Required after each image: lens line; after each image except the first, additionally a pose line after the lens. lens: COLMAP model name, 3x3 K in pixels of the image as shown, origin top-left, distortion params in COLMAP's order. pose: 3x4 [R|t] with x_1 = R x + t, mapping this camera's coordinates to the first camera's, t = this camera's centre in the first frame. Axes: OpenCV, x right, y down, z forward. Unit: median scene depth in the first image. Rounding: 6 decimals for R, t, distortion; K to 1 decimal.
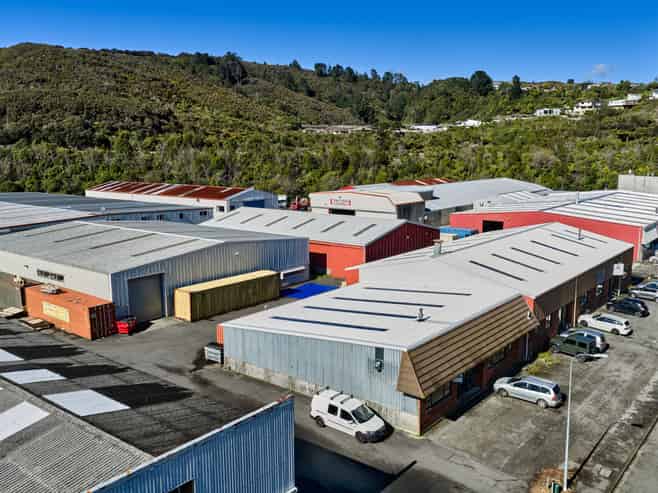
lens RADIAL K [[596.3, 0, 329.0], [0, 596.3, 246.5], [0, 0, 1]] dist [0.041491, -0.105350]
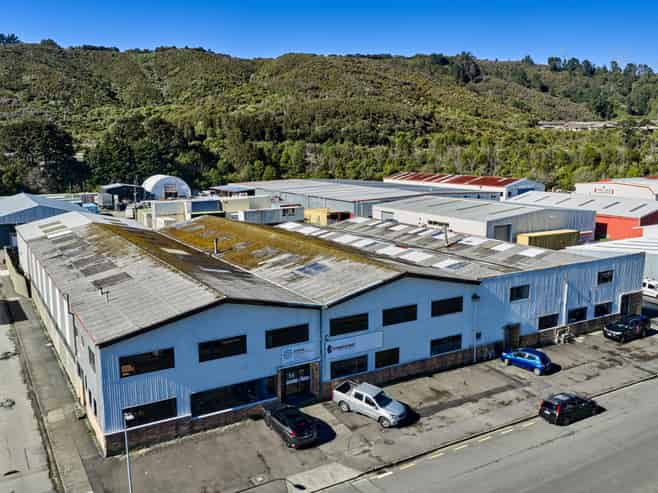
lens RADIAL K [[596.3, 0, 329.0], [0, 596.3, 246.5], [0, 0, 1]] dist [0.041491, -0.105350]
pose [[0.939015, 0.059199, -0.338743, -0.039417], [-0.056710, 0.998242, 0.017250, 0.022425], [0.339169, 0.003012, 0.940721, -0.155982]]
